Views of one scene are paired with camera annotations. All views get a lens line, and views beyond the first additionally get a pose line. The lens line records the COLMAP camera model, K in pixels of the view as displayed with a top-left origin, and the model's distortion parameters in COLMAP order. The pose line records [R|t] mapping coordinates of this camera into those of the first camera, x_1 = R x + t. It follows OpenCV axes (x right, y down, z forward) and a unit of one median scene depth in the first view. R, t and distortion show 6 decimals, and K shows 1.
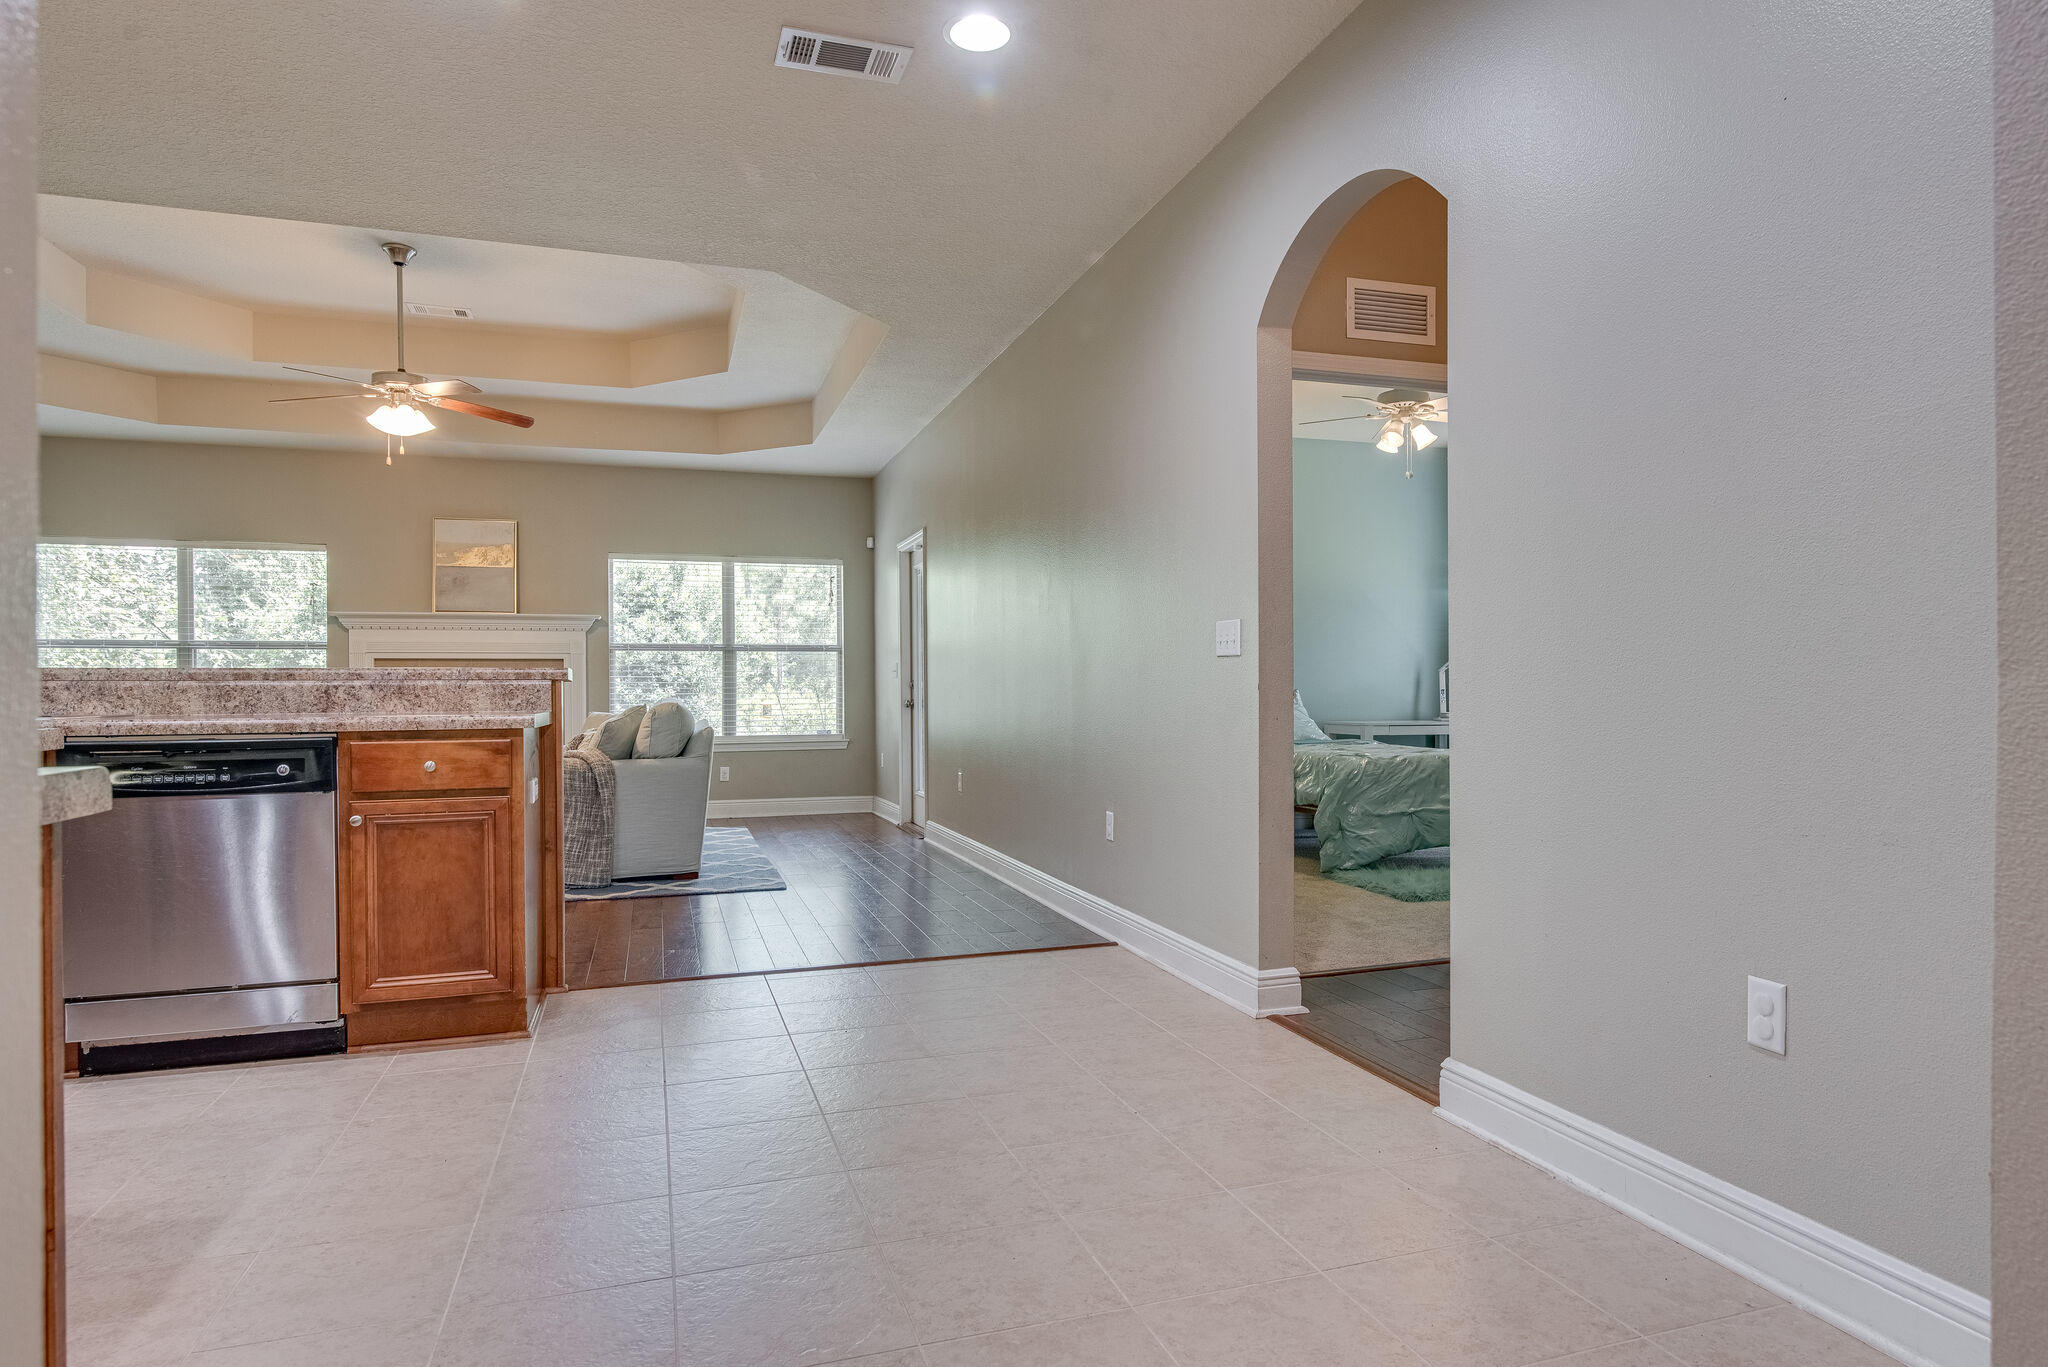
lens RADIAL K [[1204.4, 0, 1018.6], [0, 1204.4, 687.4], [0, 0, 1]] dist [0.002634, -0.000010]
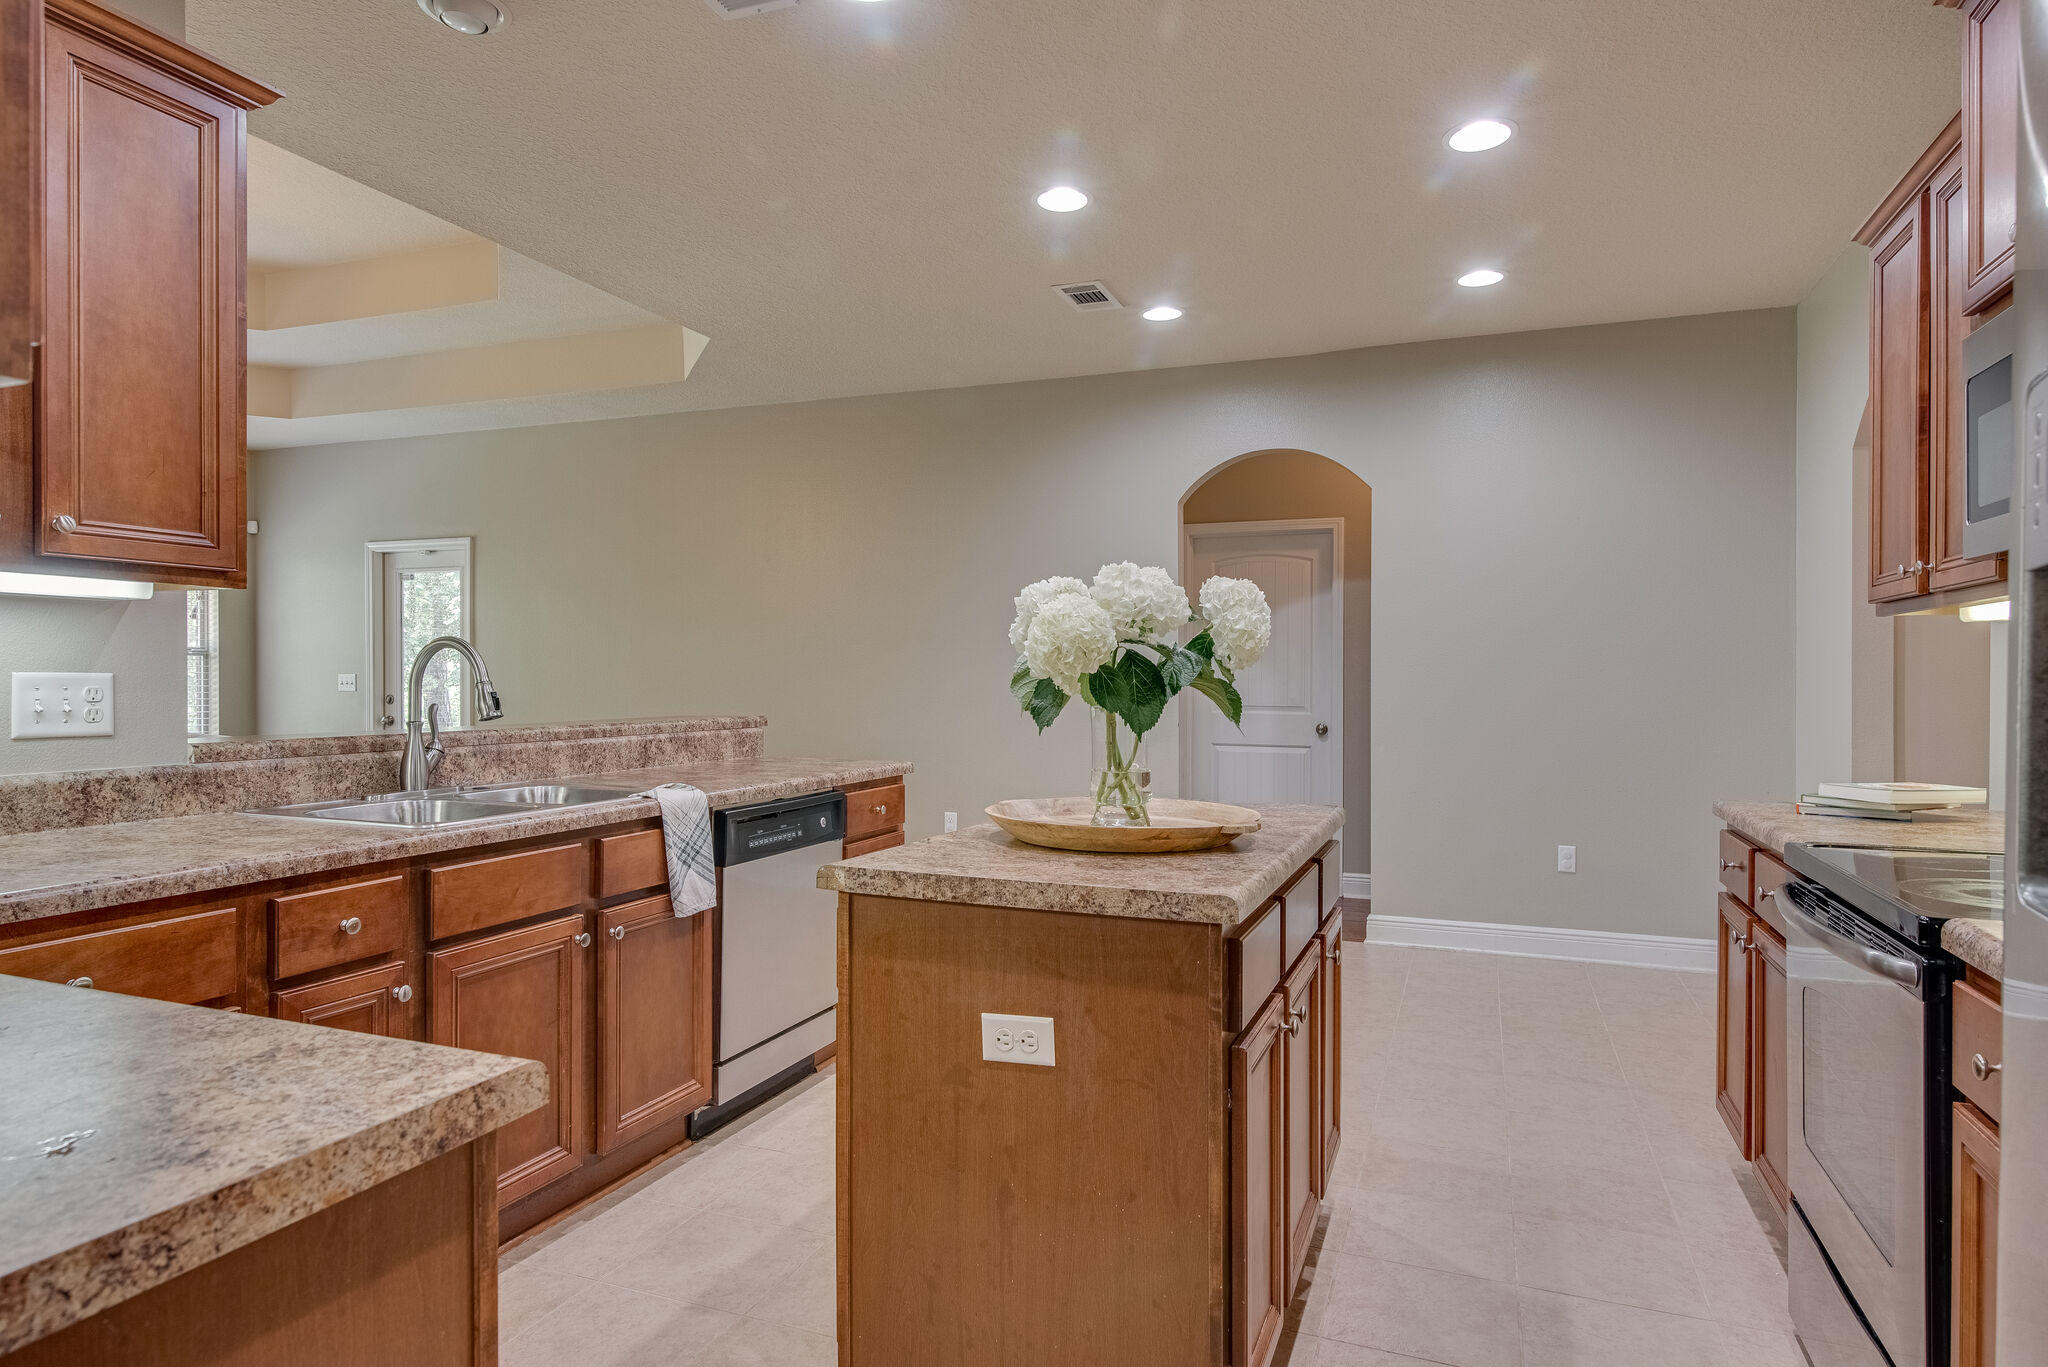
lens RADIAL K [[1204.4, 0, 1018.6], [0, 1204.4, 687.4], [0, 0, 1]] dist [0.002634, -0.000010]
pose [[0.630699, 0.004870, 0.776012, -1.288888], [-0.015476, 0.999860, 0.006303, -0.062699], [-0.775873, -0.015985, 0.630686, 0.151947]]
